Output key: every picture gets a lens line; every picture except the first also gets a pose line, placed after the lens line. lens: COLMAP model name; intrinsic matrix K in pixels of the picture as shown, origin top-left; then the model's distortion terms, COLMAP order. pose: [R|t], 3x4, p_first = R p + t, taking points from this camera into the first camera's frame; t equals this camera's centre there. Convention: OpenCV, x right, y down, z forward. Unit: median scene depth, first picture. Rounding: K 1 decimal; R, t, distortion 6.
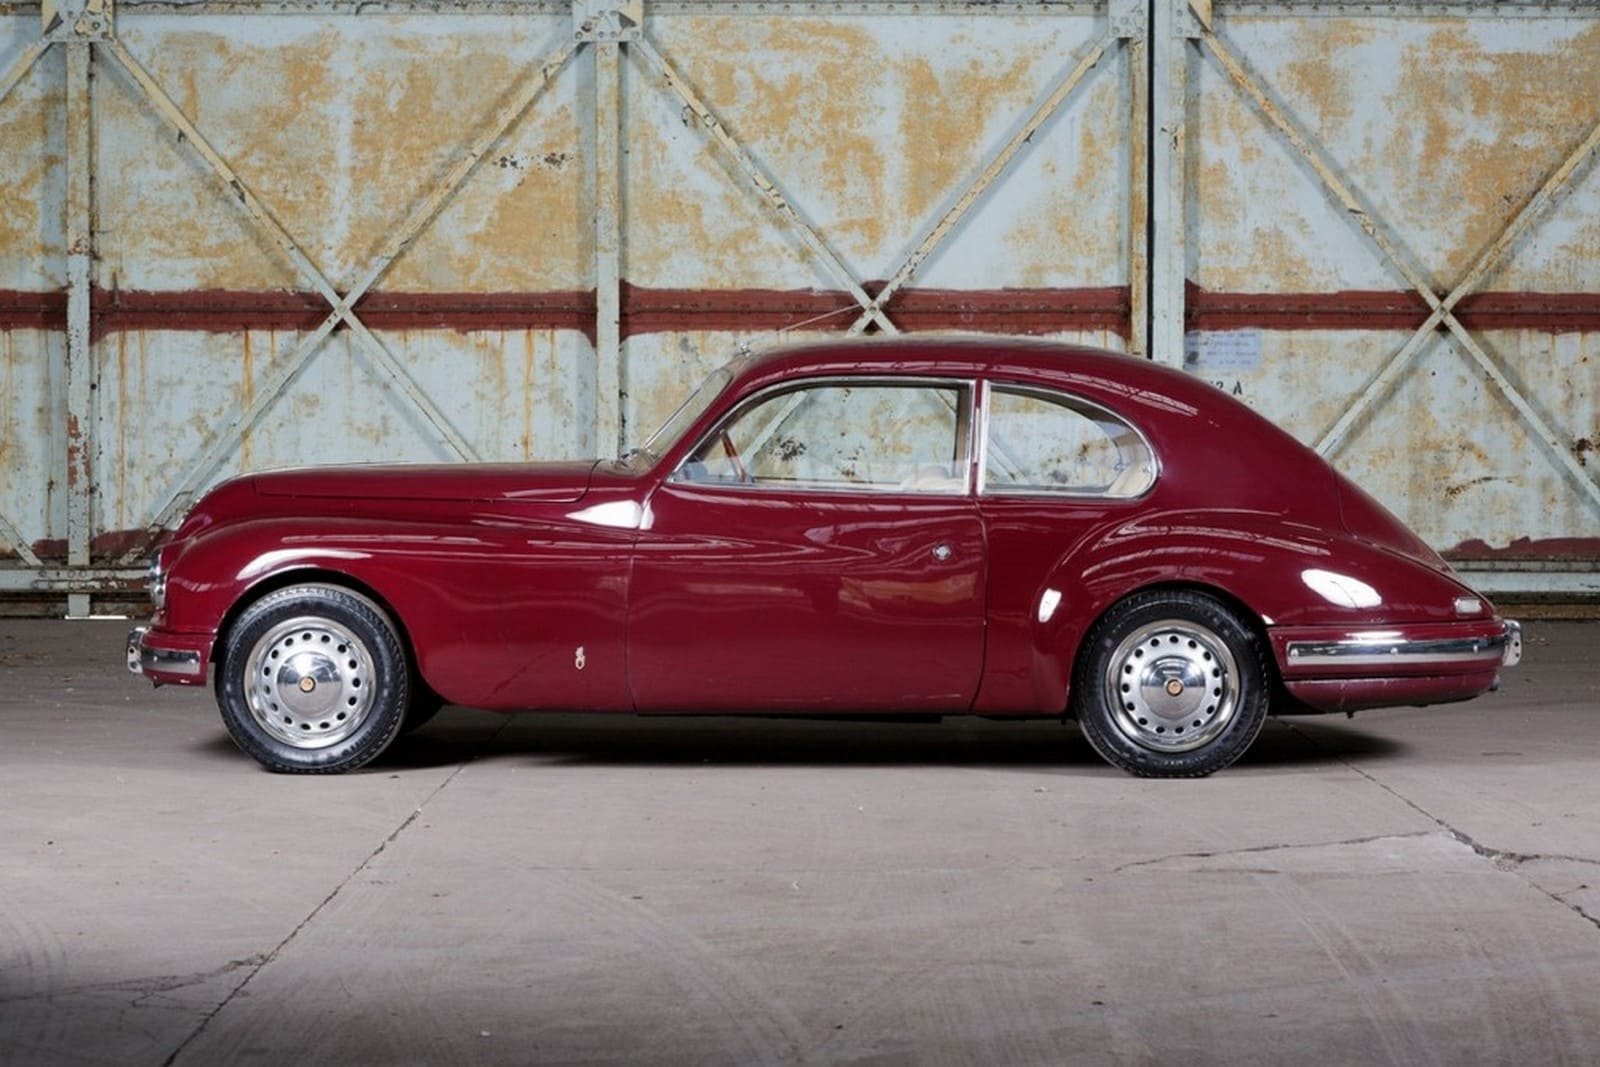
lens RADIAL K [[3409.6, 0, 874.1], [0, 3409.6, 530.0], [0, 0, 1]] dist [-0.051507, 0.093943]
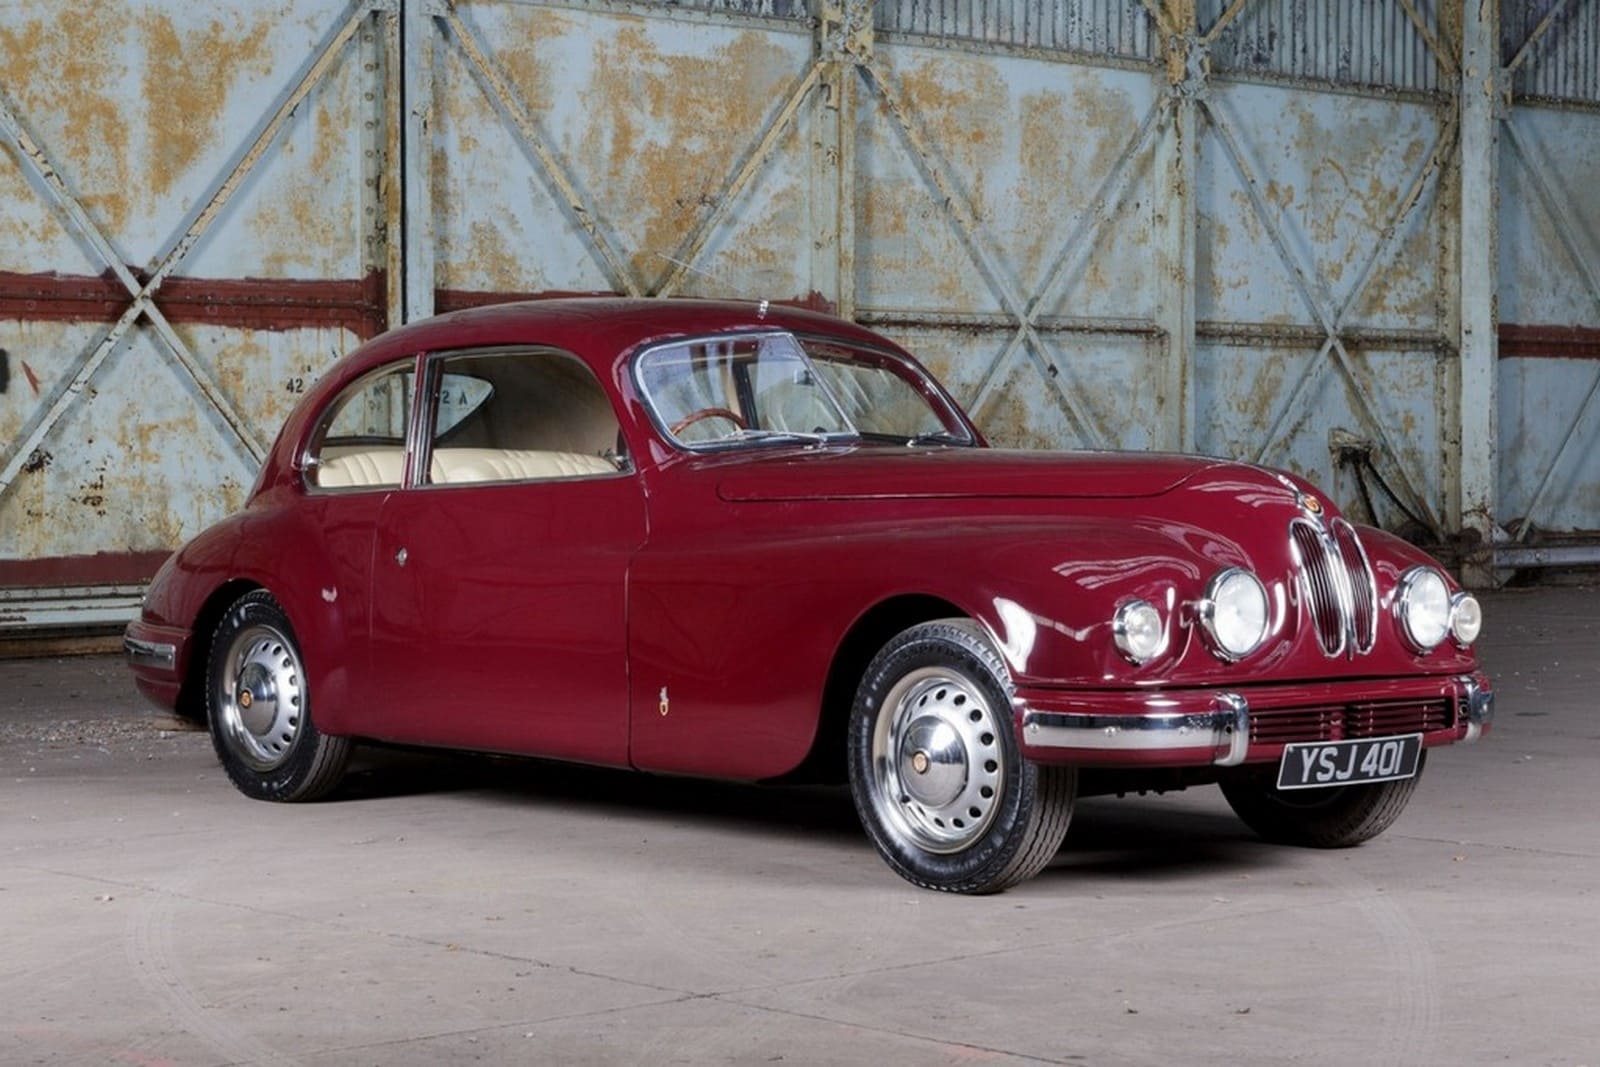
lens RADIAL K [[3409.6, 0, 874.1], [0, 3409.6, 530.0], [0, 0, 1]] dist [-0.051507, 0.093943]
pose [[0.736038, -0.020422, 0.676632, -0.448124], [0.028767, 0.999586, -0.001123, 0.001047], [-0.676329, 0.020291, 0.736320, 0.230685]]
